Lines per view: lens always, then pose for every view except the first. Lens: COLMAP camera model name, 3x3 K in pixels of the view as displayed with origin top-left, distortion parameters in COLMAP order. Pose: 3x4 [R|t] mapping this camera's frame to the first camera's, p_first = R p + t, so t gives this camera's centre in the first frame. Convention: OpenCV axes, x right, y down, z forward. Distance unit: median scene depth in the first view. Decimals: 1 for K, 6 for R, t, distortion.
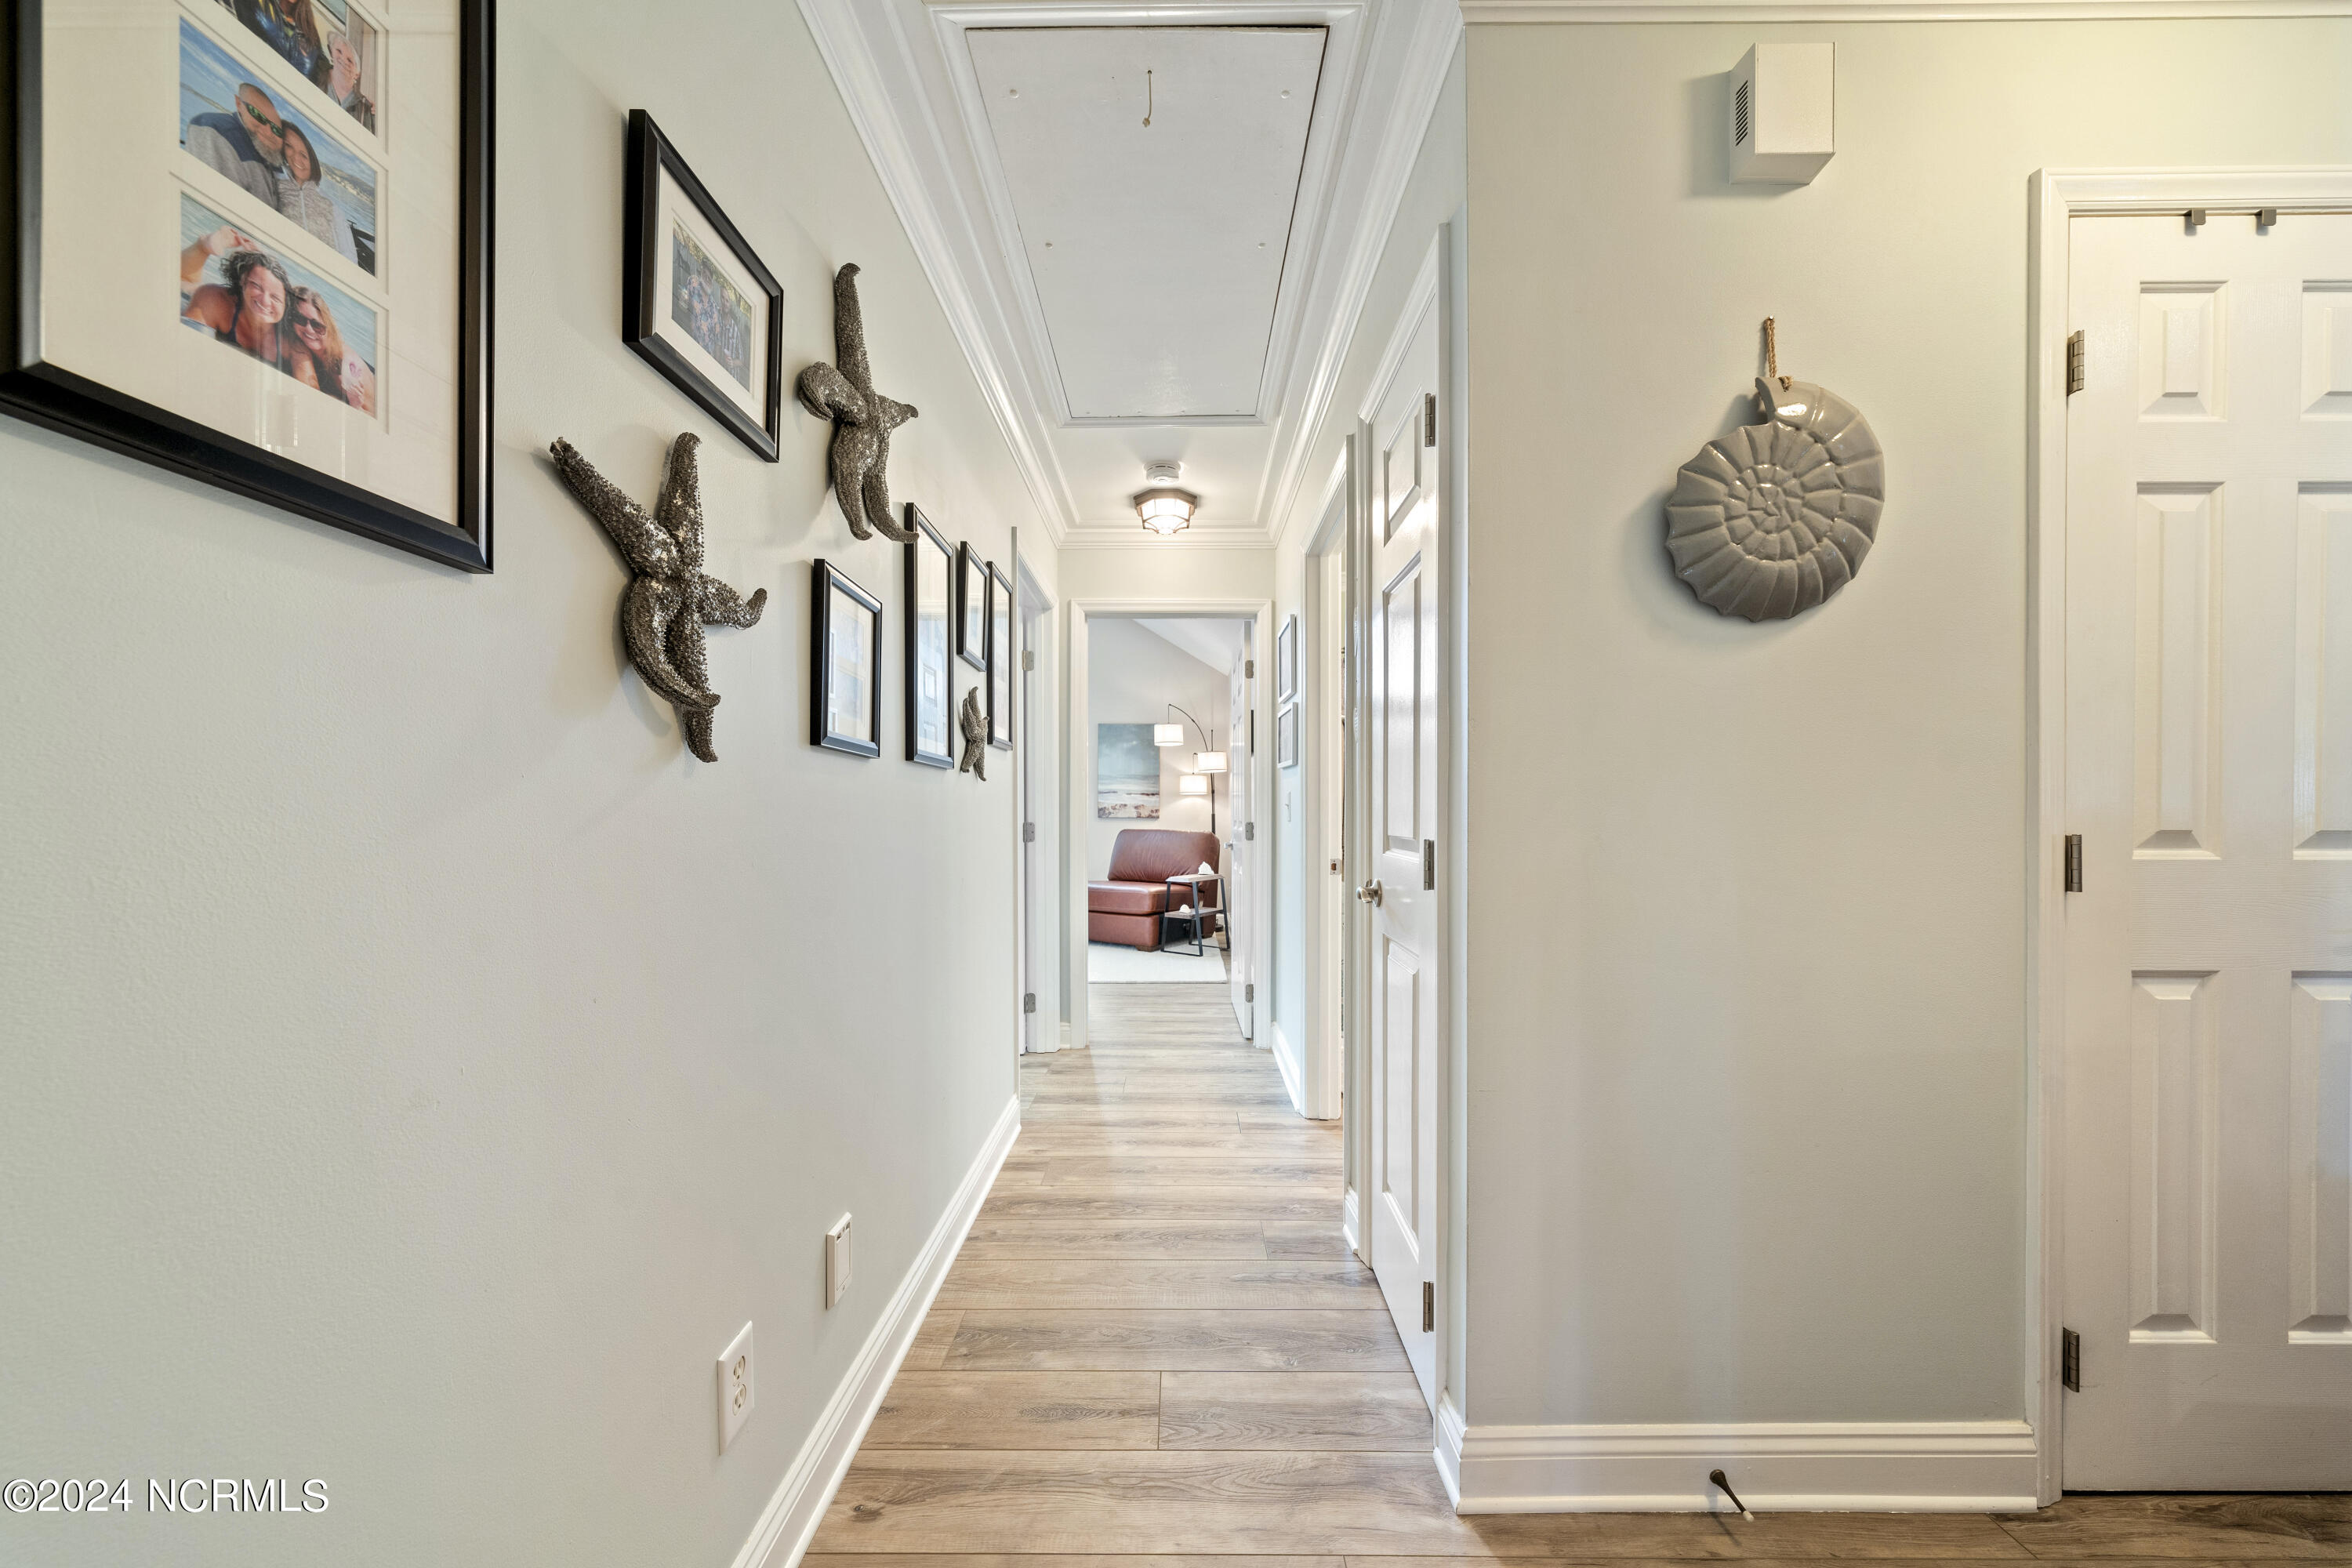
lens RADIAL K [[808.9, 0, 1173.8], [0, 808.9, 805.0], [0, 0, 1]] dist [-0.001632, -0.000572]
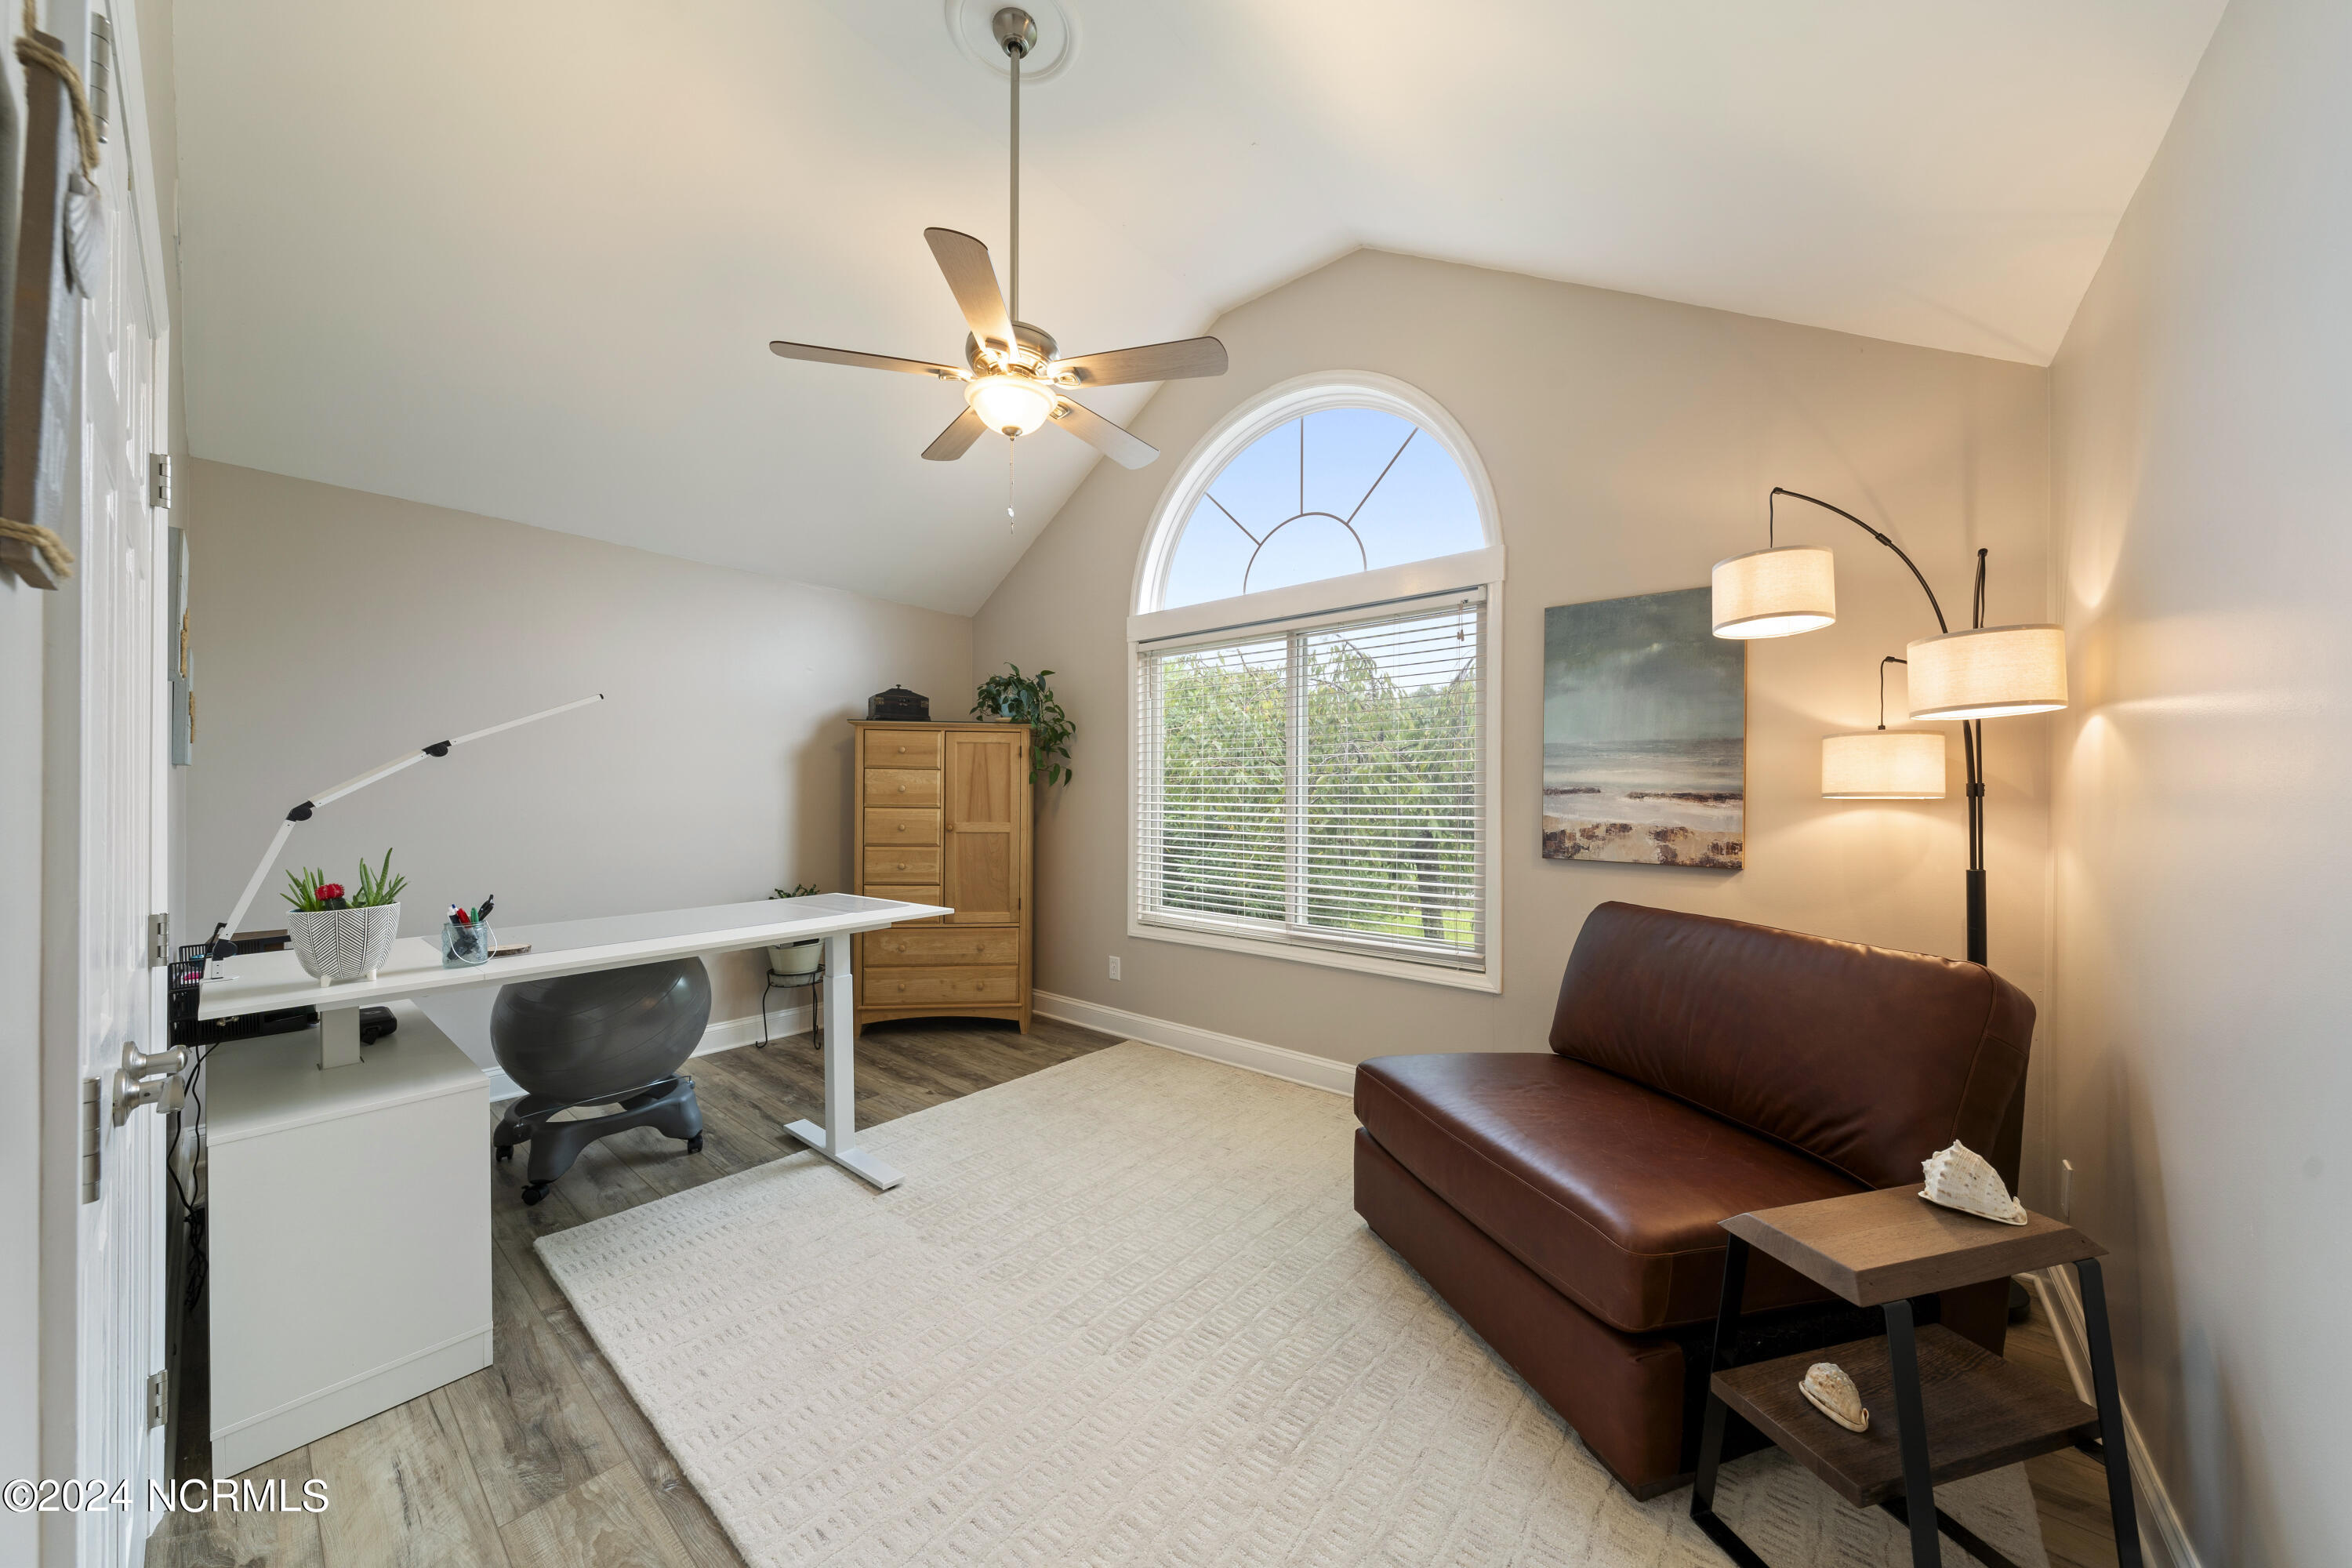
lens RADIAL K [[808.9, 0, 1157.0], [0, 808.9, 783.9], [0, 0, 1]] dist [-0.001632, -0.000572]
pose [[0.759744, -0.005849, -0.650195, 0.014678], [0.007149, 0.999974, -0.000642, -0.020319], [0.650182, -0.004160, 0.759767, 0.601101]]
